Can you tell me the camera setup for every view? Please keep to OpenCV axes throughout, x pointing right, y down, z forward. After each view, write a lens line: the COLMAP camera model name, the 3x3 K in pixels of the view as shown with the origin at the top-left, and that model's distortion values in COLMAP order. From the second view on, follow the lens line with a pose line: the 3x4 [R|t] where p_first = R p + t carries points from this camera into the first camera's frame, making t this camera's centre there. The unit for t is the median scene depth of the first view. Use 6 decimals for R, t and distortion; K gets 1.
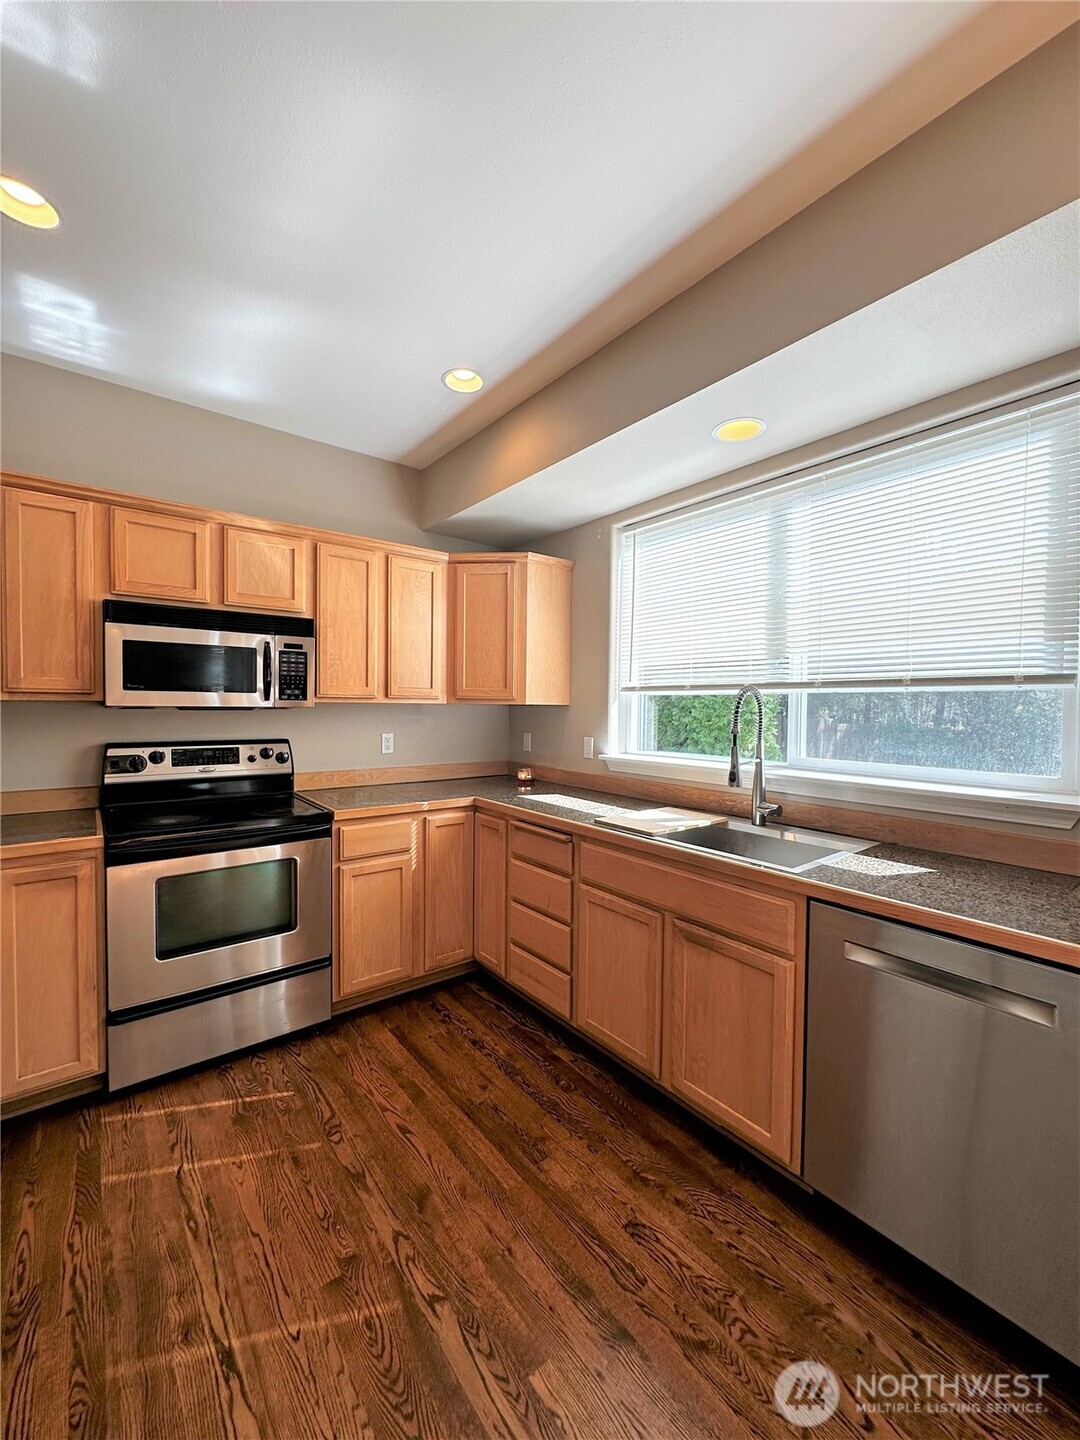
lens RADIAL K [[577.0, 0, 534.1], [0, 577.0, 719.1], [0, 0, 1]] dist [-0.003078, 0.000719]
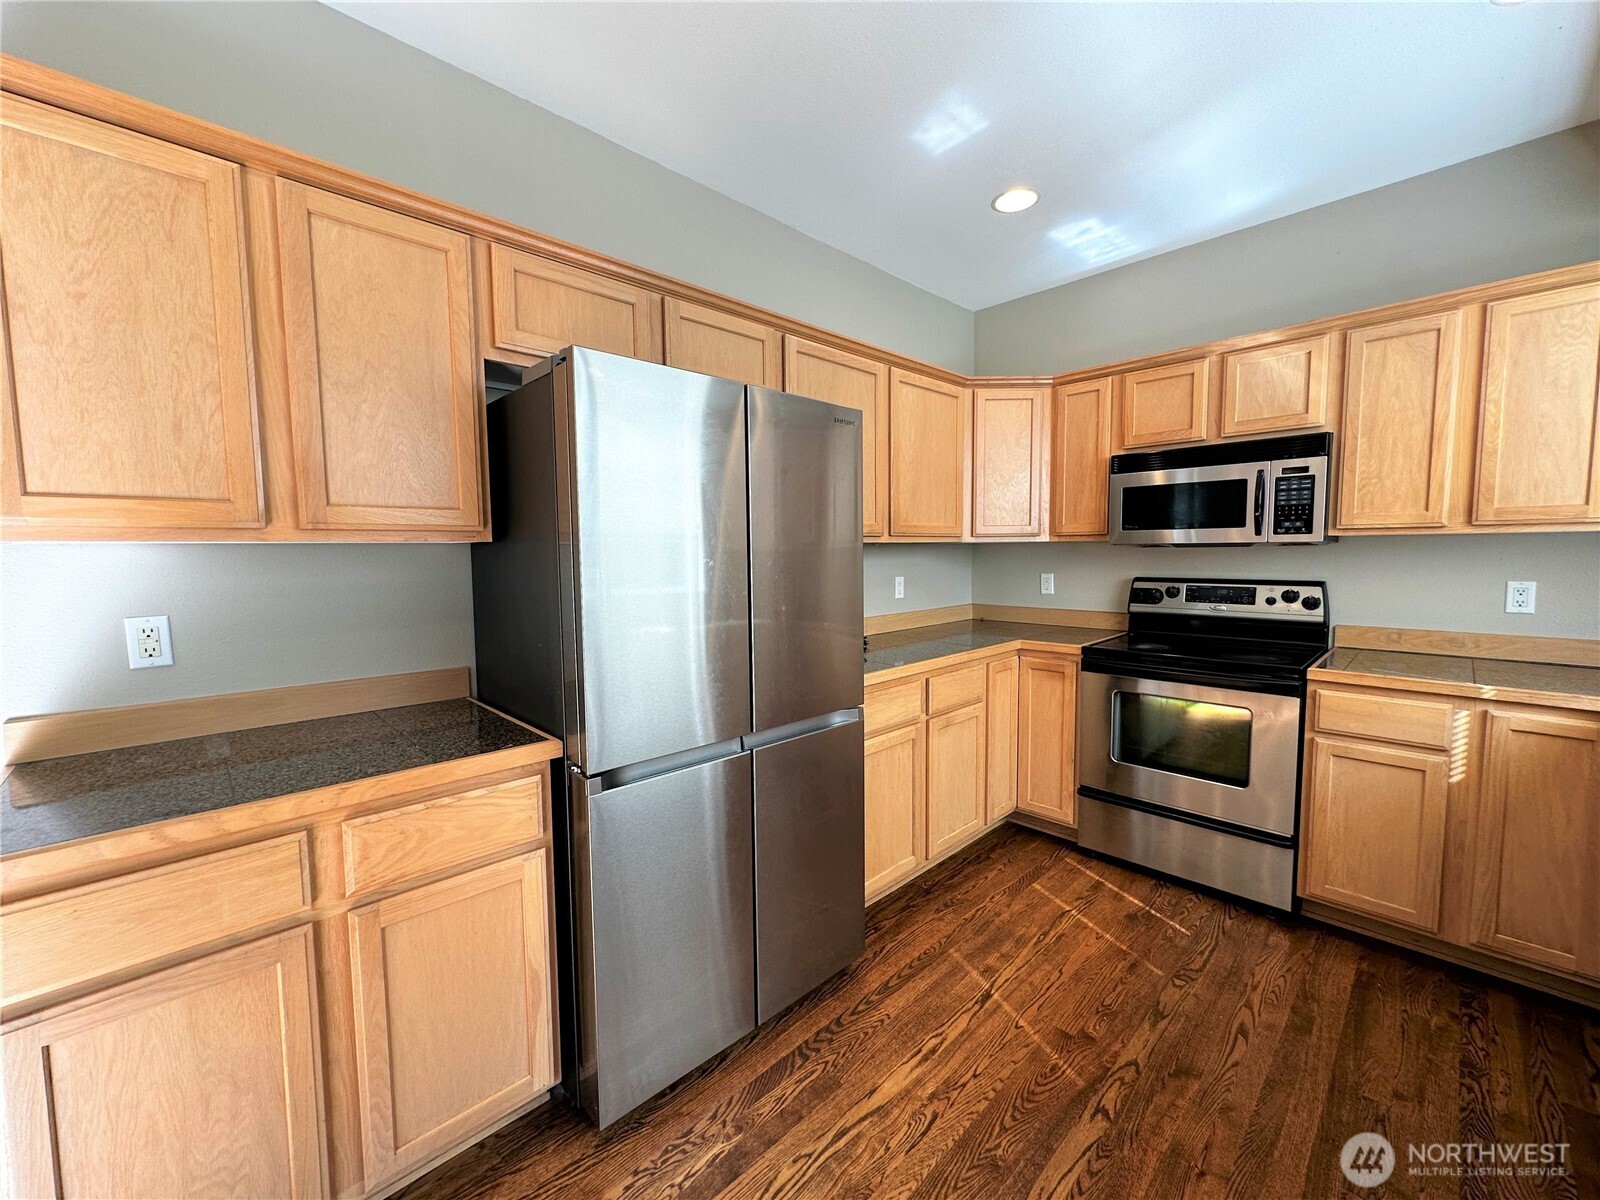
lens RADIAL K [[641.1, 0, 800.0], [0, 641.1, 600.0], [0, 0, 1]] dist [-0.003078, 0.000719]
pose [[0.103629, 0.064264, -0.992538, 0.488880], [-0.015456, 0.997894, 0.062998, 0.017701], [0.994496, 0.008812, 0.104404, 0.191278]]
